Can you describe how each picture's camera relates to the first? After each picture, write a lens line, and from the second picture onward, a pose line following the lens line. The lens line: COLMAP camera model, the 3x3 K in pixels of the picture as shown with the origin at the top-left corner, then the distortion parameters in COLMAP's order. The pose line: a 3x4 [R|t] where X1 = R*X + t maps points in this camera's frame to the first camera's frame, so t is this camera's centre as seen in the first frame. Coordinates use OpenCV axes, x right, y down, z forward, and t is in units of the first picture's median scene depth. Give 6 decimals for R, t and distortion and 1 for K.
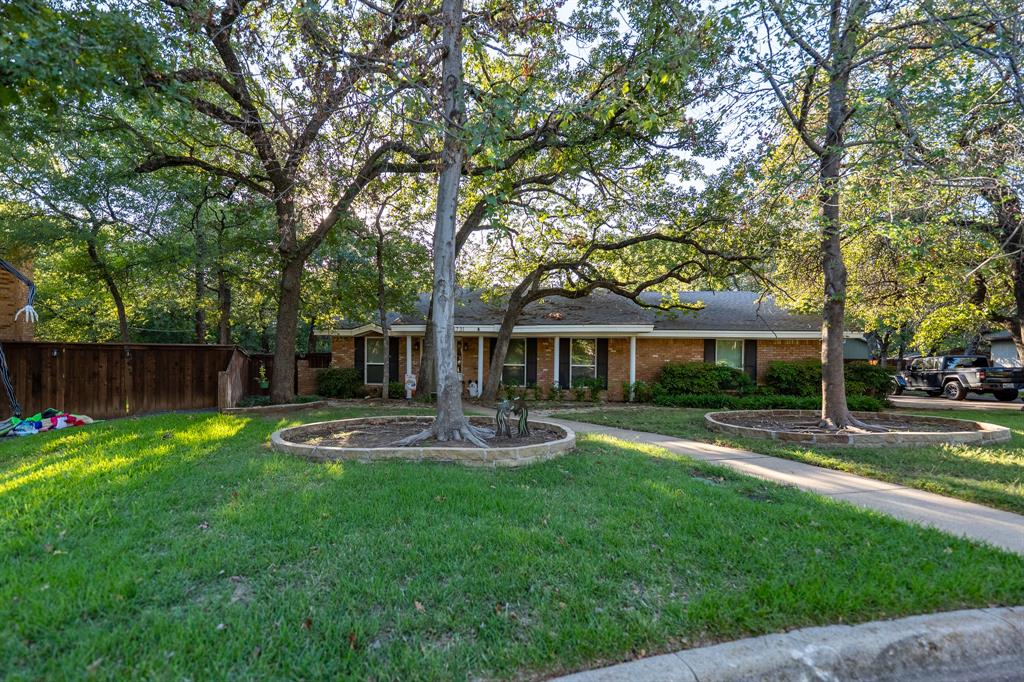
lens RADIAL K [[413.1, 0, 513.8], [0, 413.1, 338.0], [0, 0, 1]] dist [-0.000407, -0.000003]
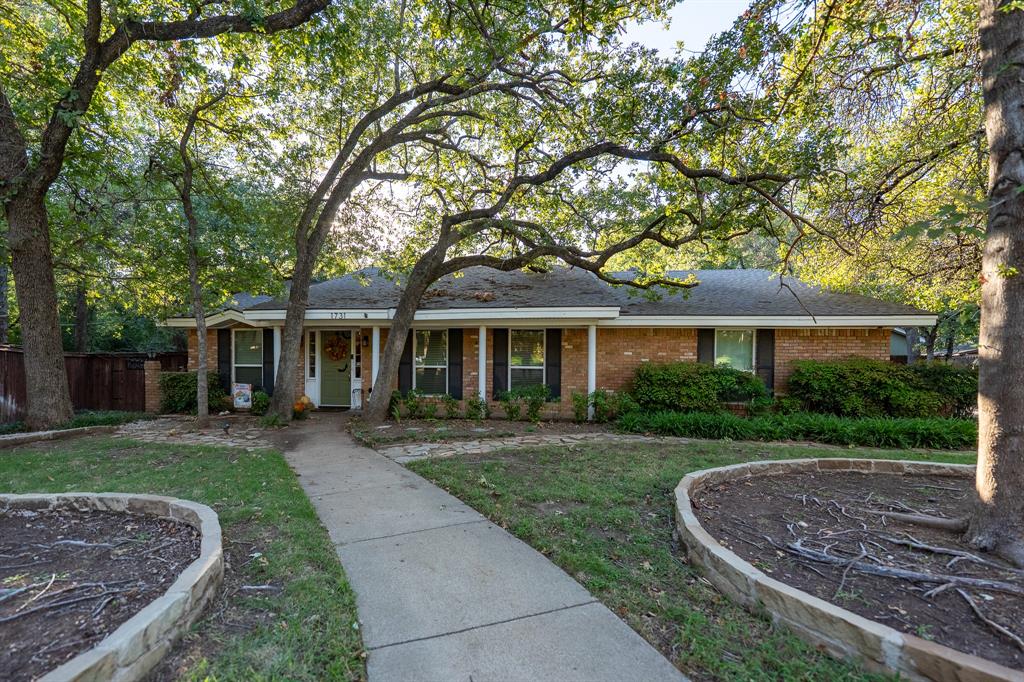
lens RADIAL K [[413.1, 0, 513.8], [0, 413.1, 338.0], [0, 0, 1]] dist [-0.000407, -0.000003]
pose [[0.999953, -0.004952, -0.008307, 0.160123], [0.005030, 0.999943, 0.009366, 0.010242], [0.008260, -0.009407, 0.999922, 0.308354]]
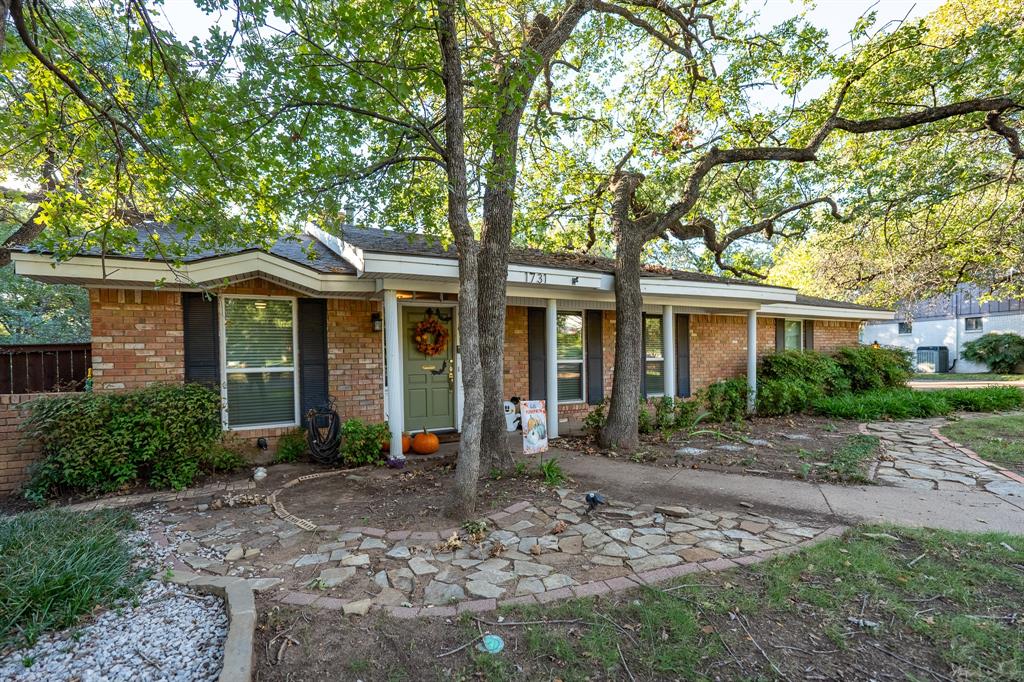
lens RADIAL K [[413.1, 0, 513.8], [0, 413.1, 338.0], [0, 0, 1]] dist [-0.000407, -0.000003]
pose [[0.868381, -0.004495, 0.495878, -0.356884], [-0.002702, 0.999901, 0.013795, 0.031981], [-0.495891, -0.013319, 0.868283, 0.646260]]
